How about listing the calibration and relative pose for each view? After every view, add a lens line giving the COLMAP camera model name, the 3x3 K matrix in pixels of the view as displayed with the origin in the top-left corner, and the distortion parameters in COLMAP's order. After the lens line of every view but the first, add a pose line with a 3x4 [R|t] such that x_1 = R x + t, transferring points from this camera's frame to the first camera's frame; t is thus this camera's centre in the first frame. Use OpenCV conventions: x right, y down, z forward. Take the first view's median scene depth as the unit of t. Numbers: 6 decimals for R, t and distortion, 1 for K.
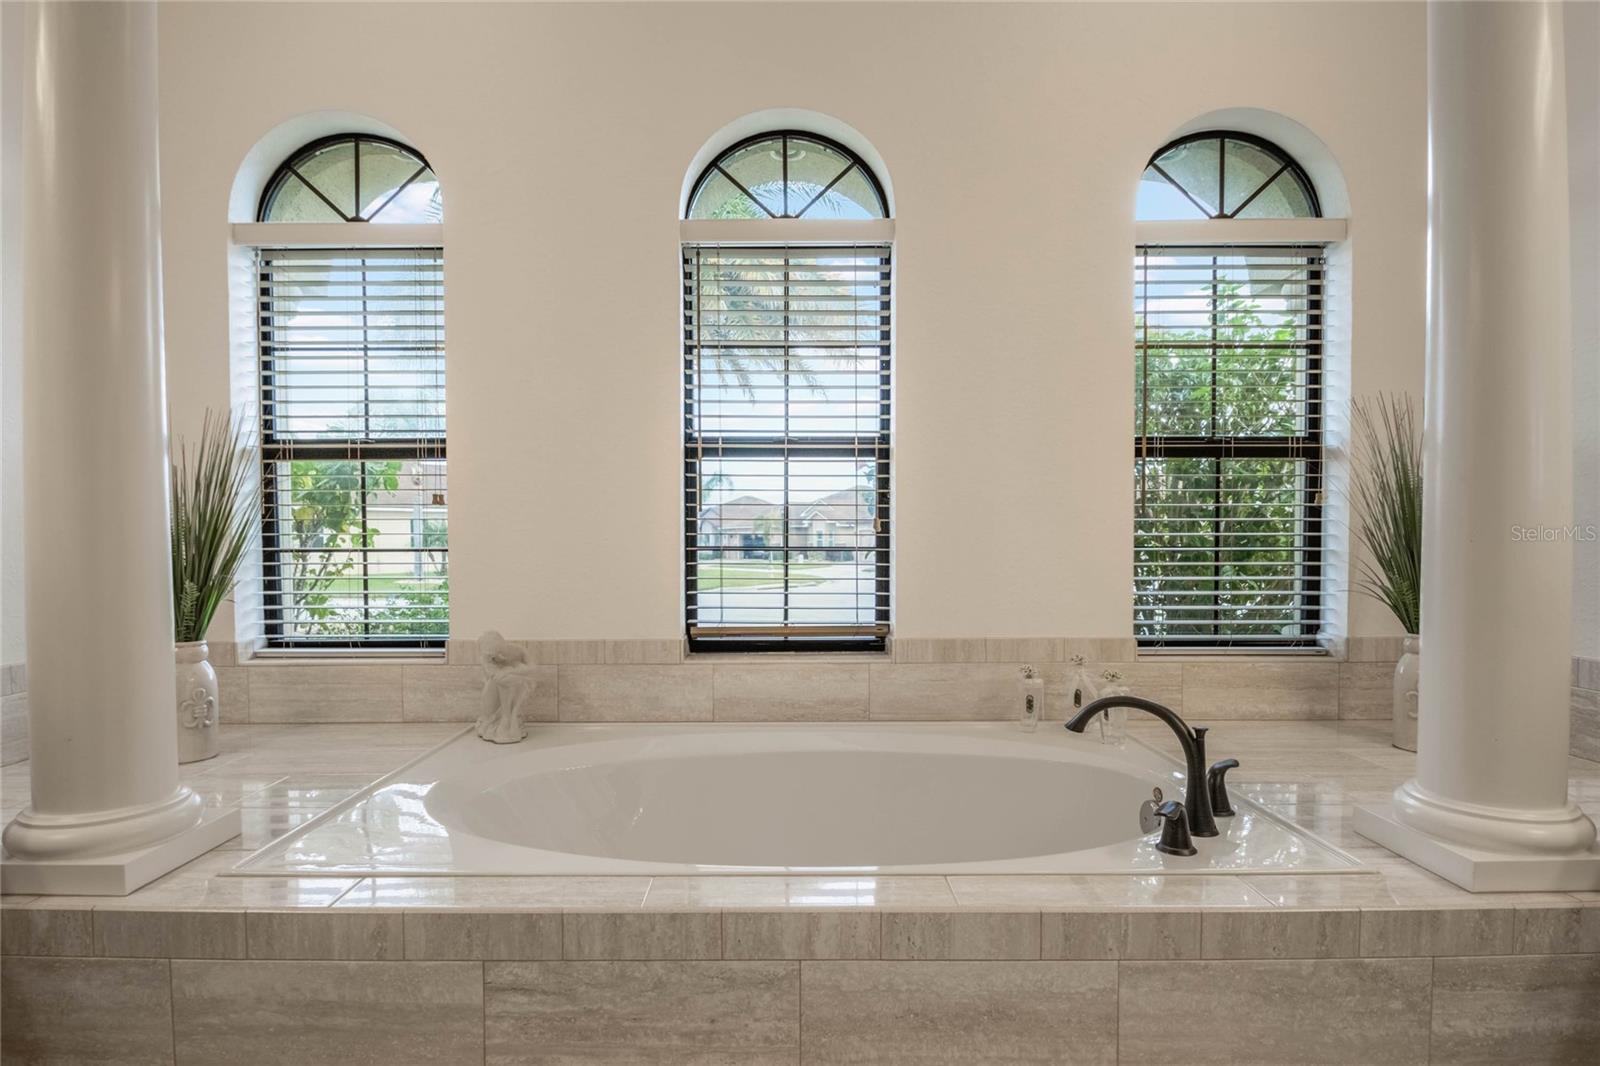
lens RADIAL K [[855.9, 0, 767.0], [0, 855.9, 561.3], [0, 0, 1]] dist [0.013194, -0.026081]
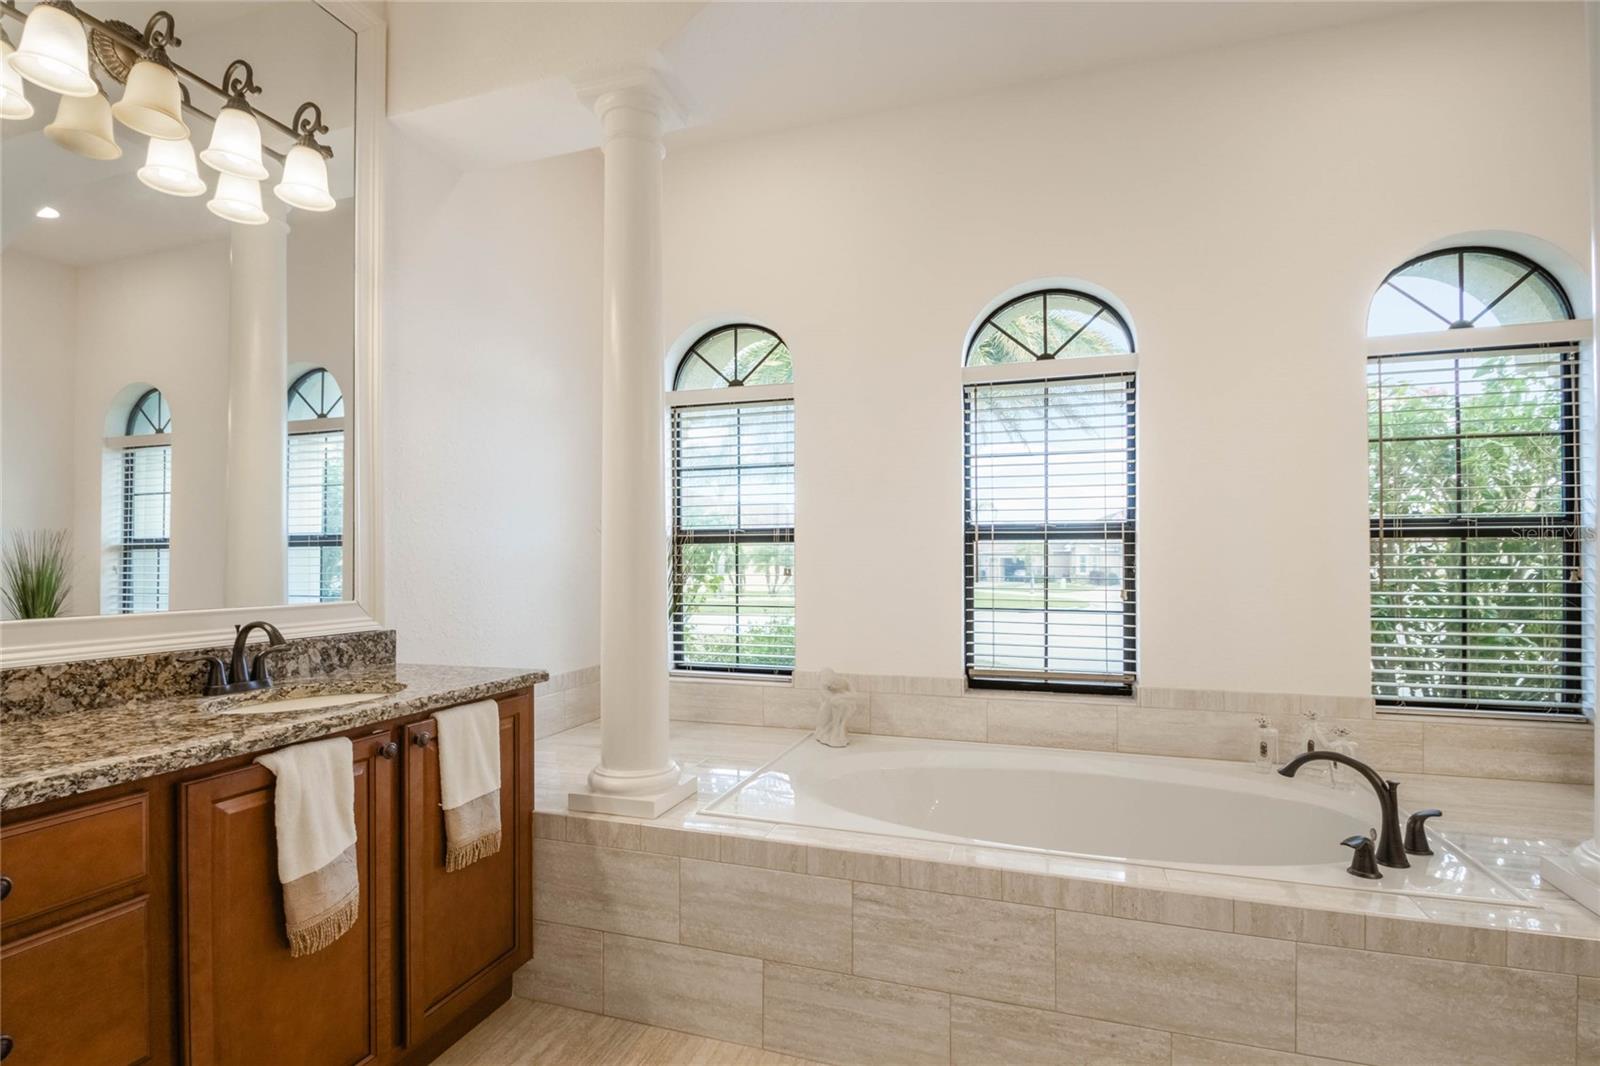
lens RADIAL K [[773.9, 0, 752.3], [0, 773.9, 559.8], [0, 0, 1]] dist [0.014431, -0.017089]
pose [[0.941918, -0.000967, -0.335841, -0.003842], [-0.008772, 0.999584, -0.027482, -0.095317], [0.335728, 0.028832, 0.941518, -0.413169]]
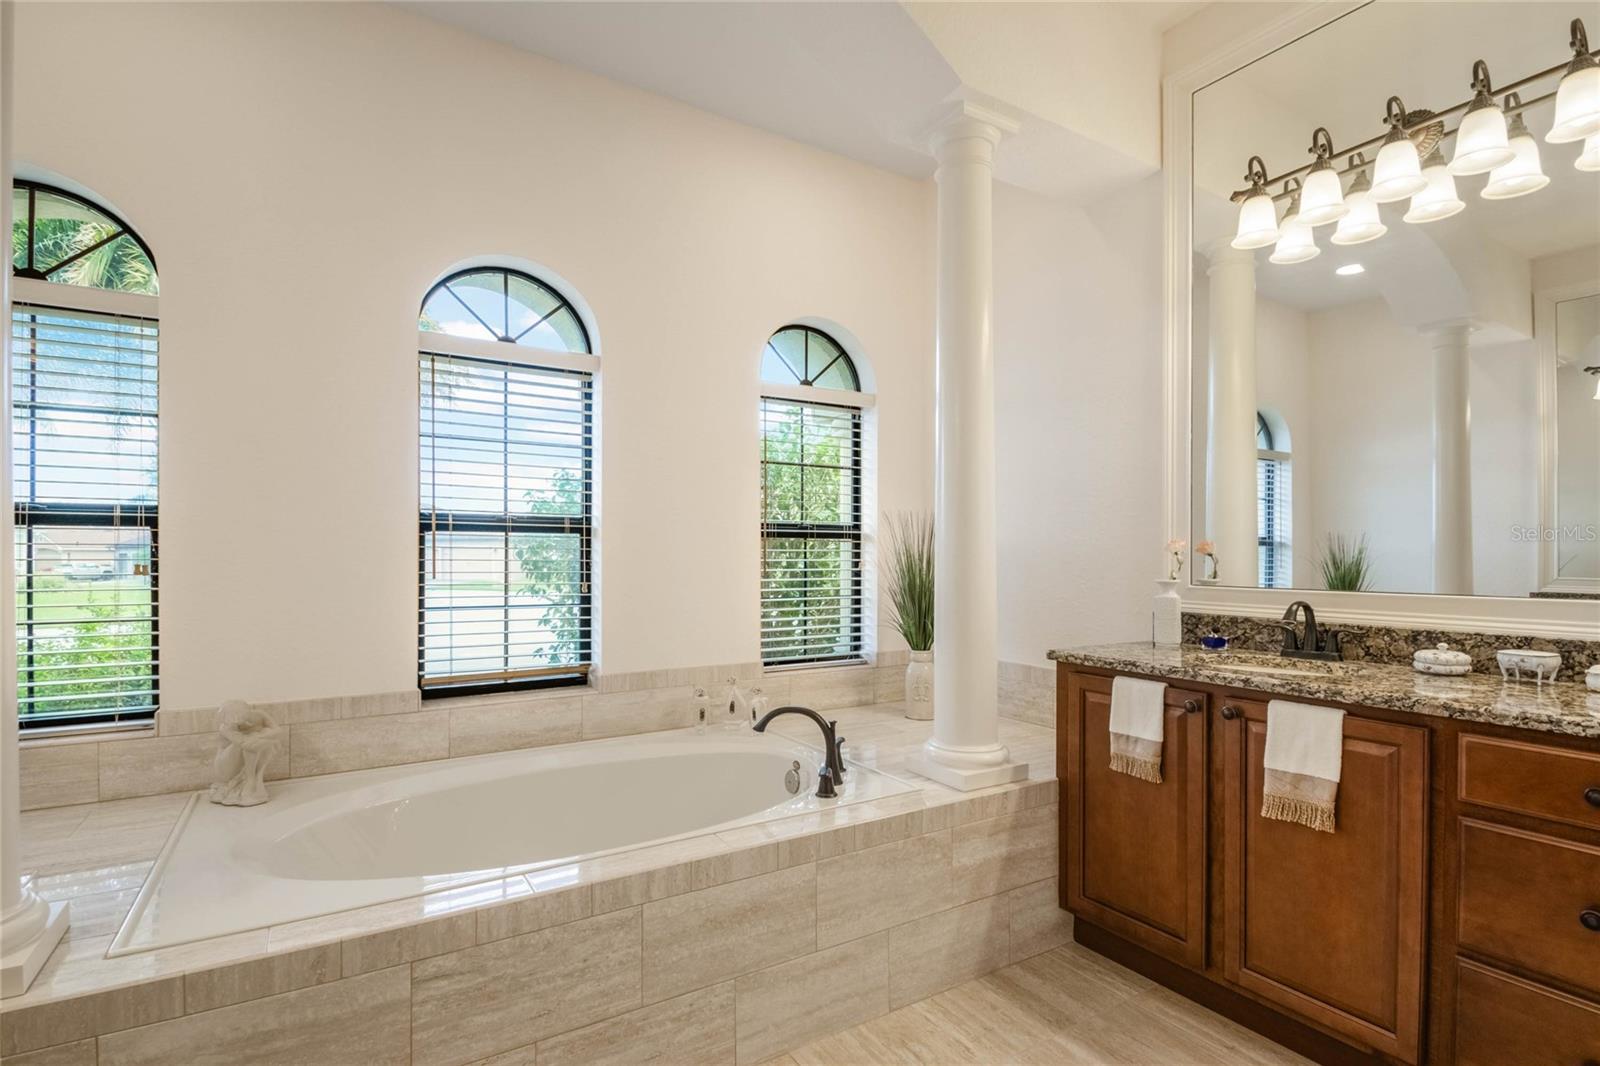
lens RADIAL K [[783.3, 0, 798.9], [0, 783.3, 555.3], [0, 0, 1]] dist [0.011364, -0.017139]
pose [[0.845313, 0.001870, 0.534268, -0.380509], [0.012109, 0.999670, -0.022657, -0.099456], [-0.534134, 0.025622, 0.845011, -0.282747]]
